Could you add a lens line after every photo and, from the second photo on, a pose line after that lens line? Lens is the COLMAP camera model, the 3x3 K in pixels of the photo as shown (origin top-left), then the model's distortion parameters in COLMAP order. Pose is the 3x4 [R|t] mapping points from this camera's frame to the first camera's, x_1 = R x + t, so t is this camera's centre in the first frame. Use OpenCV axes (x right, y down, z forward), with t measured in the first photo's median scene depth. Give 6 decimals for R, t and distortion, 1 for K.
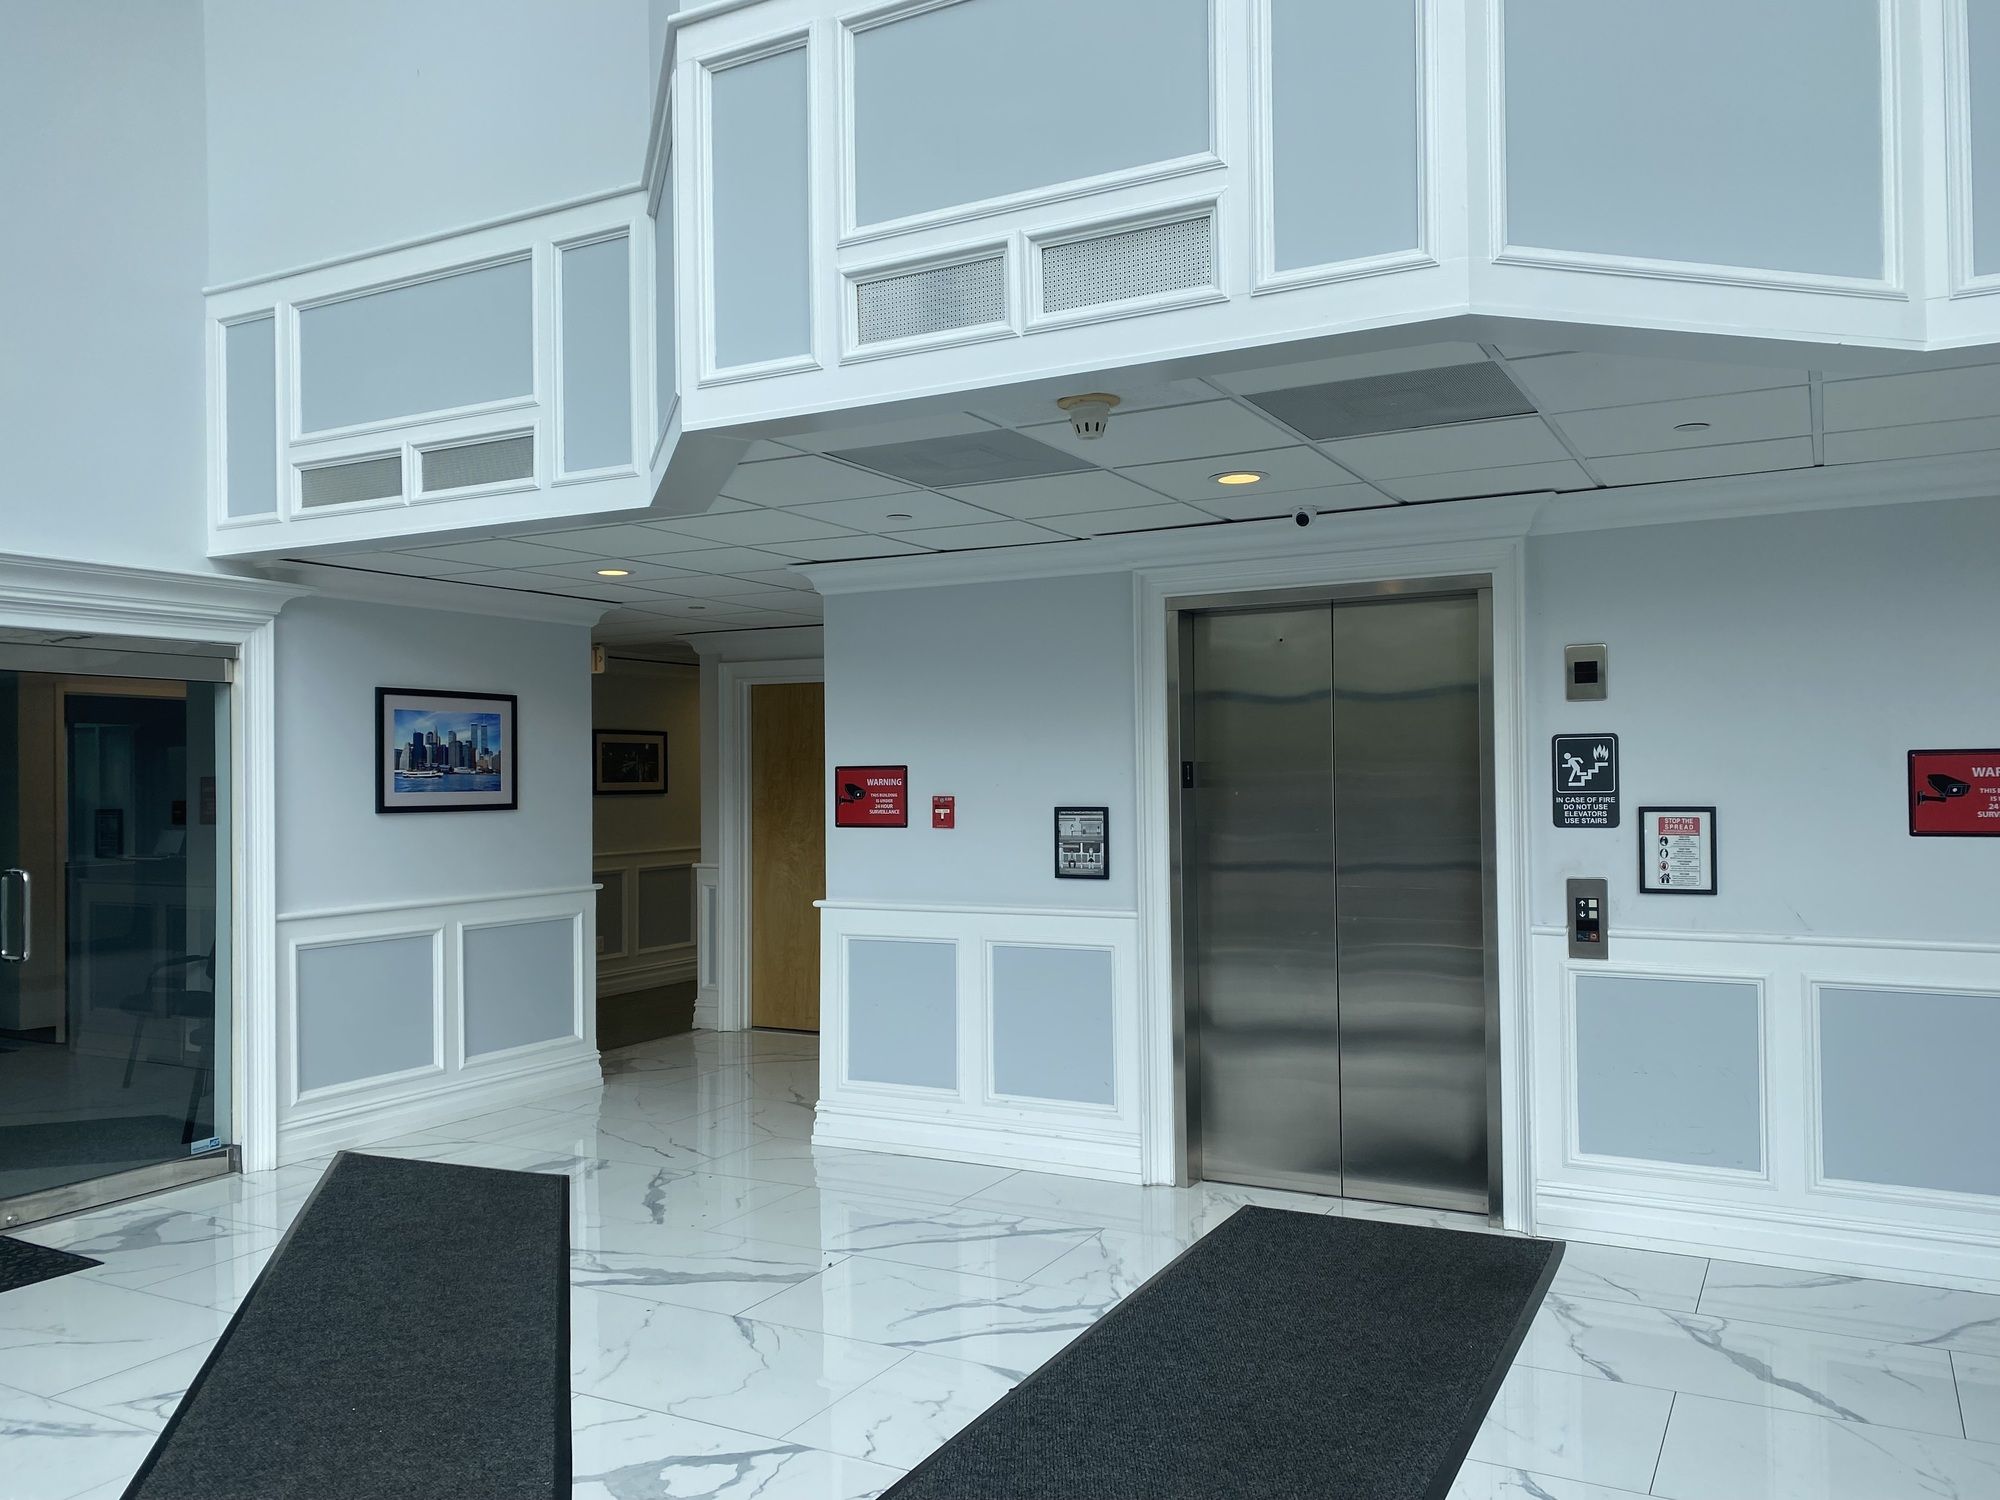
lens RADIAL K [[1466.5, 0, 1115.2], [0, 1466.5, 752.7], [0, 0, 1]] dist [0.000884, -0.051204]
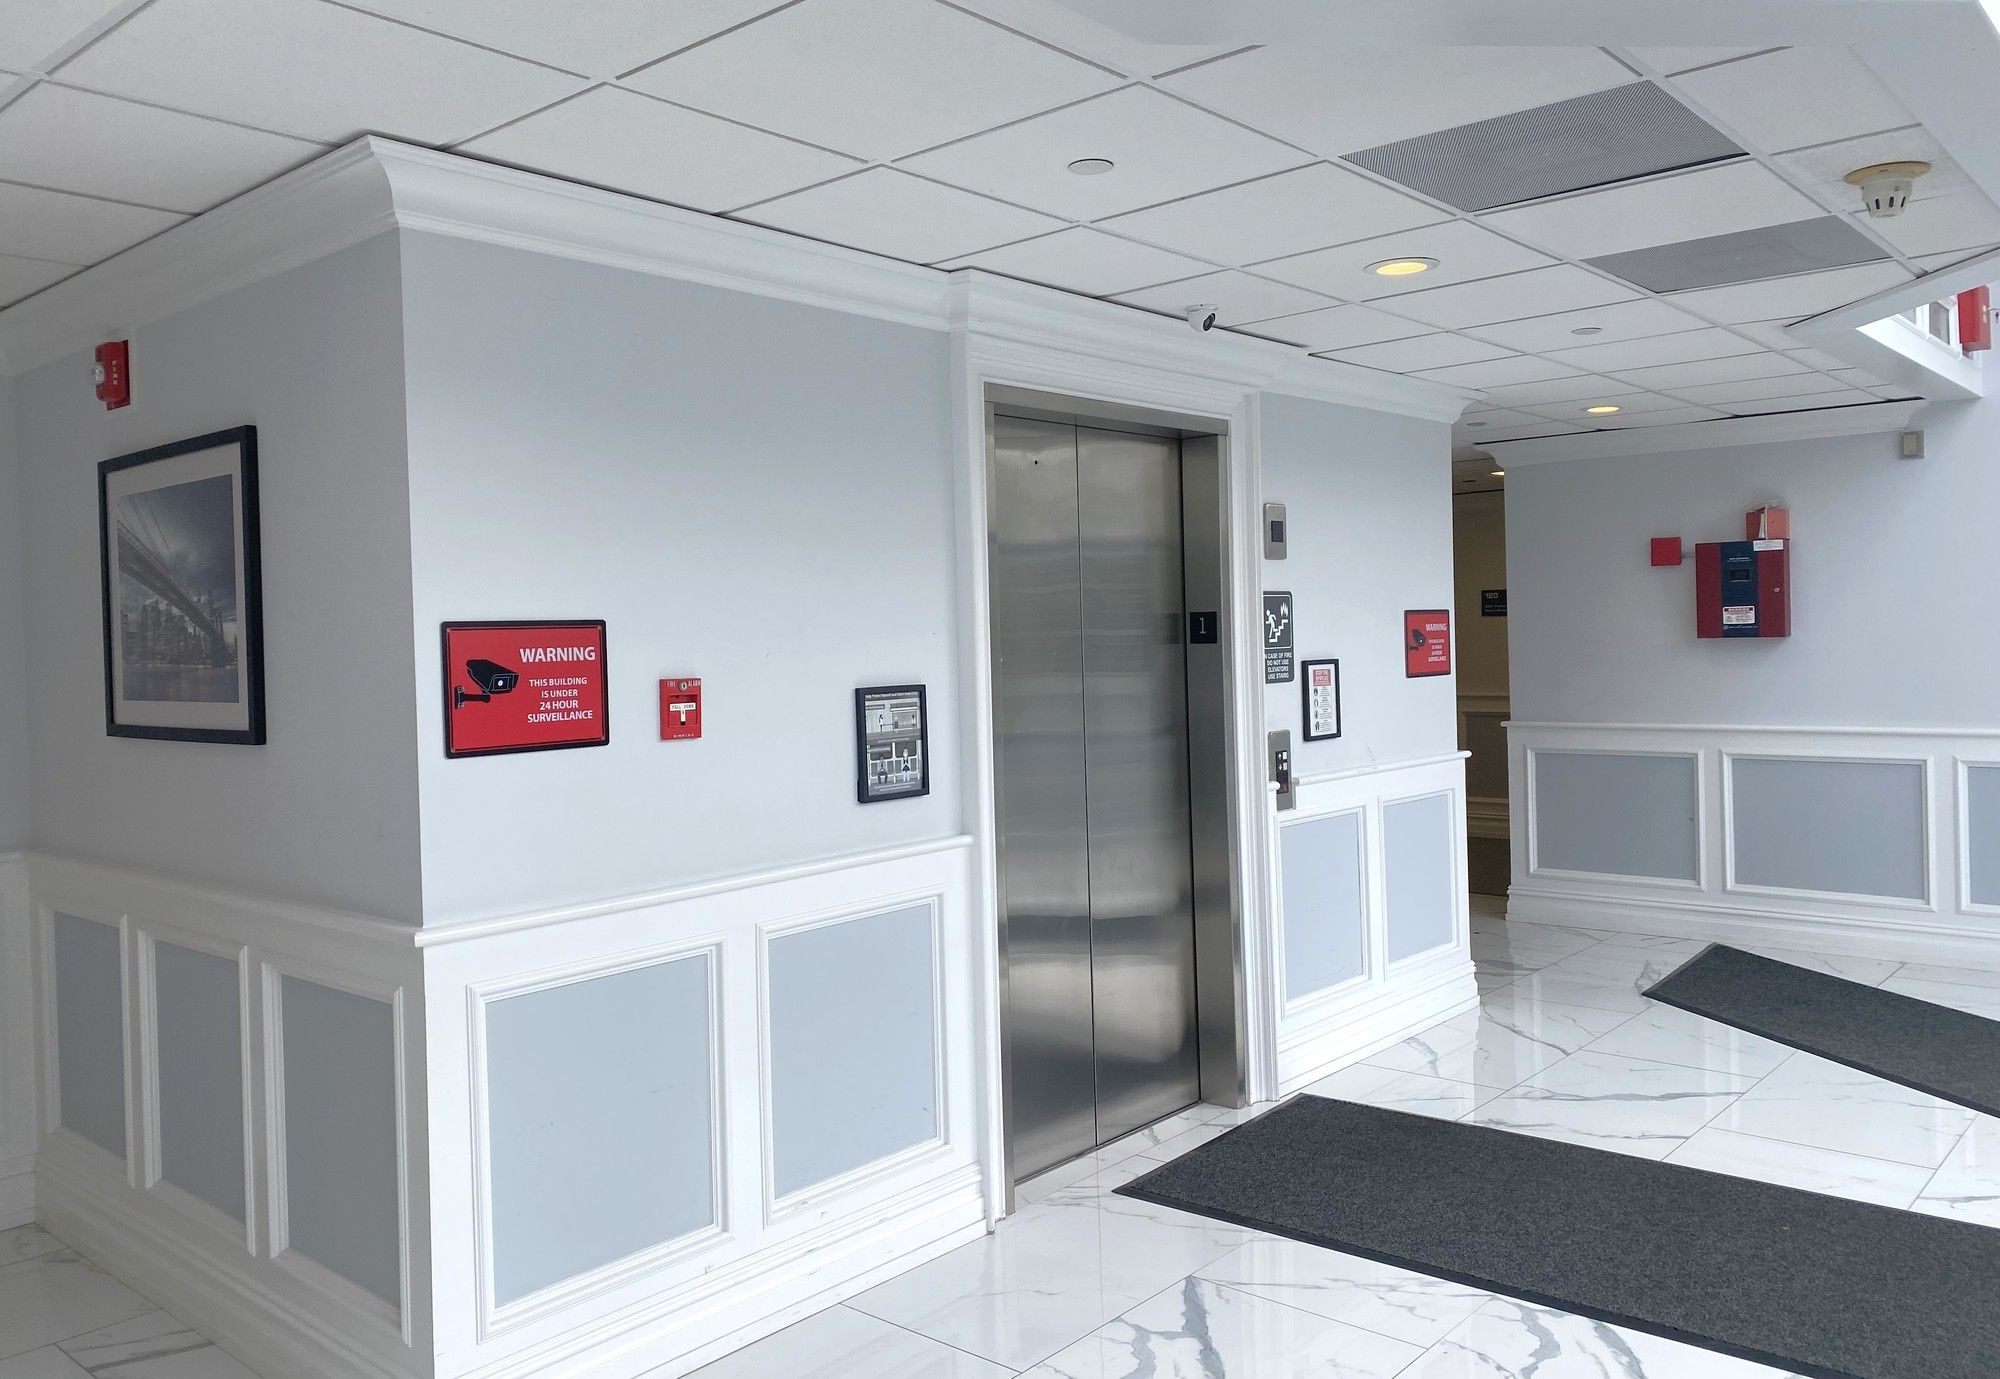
lens RADIAL K [[1529.3, 0, 892.5], [0, 1529.3, 630.7], [0, 0, 1]] dist [0.024583, -0.001721]
pose [[0.275300, 0.003311, 0.961353, -0.642754], [0.002764, 0.999987, -0.004235, 0.015266], [-0.961354, 0.003823, 0.275287, 0.792670]]
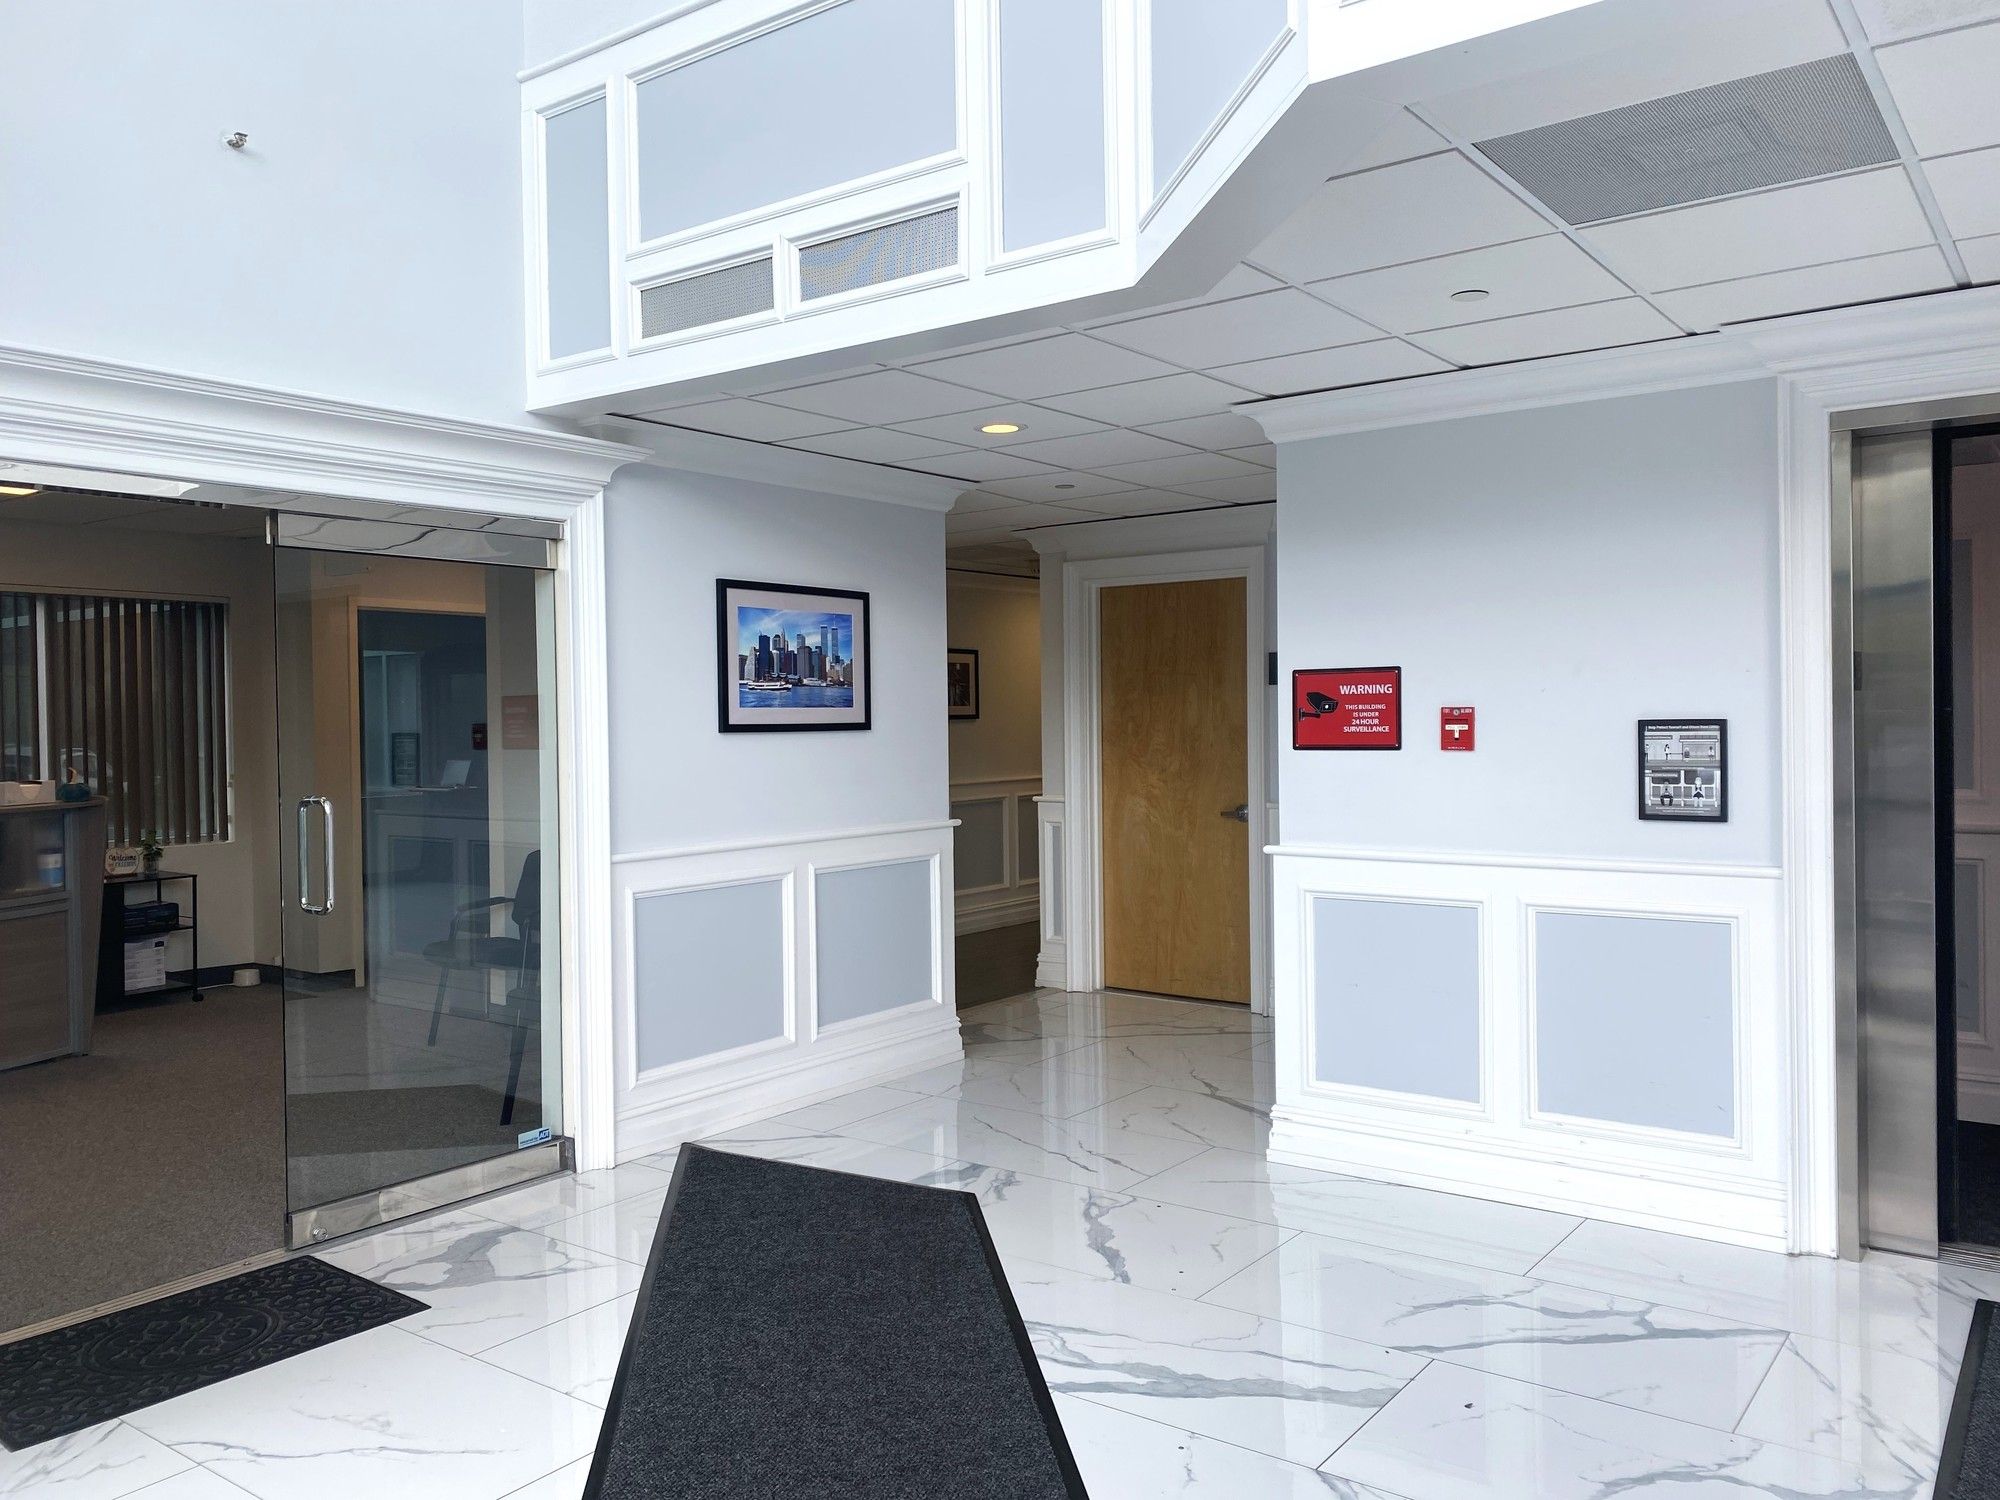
lens RADIAL K [[1458.8, 0, 1069.9], [0, 1458.8, 741.3], [0, 0, 1]] dist [0.074395, -0.261959]
pose [[0.985469, 0.000420, -0.169856, -0.188531], [0.005547, 0.999384, 0.034657, 0.020729], [0.169766, -0.035096, 0.984859, 0.244710]]
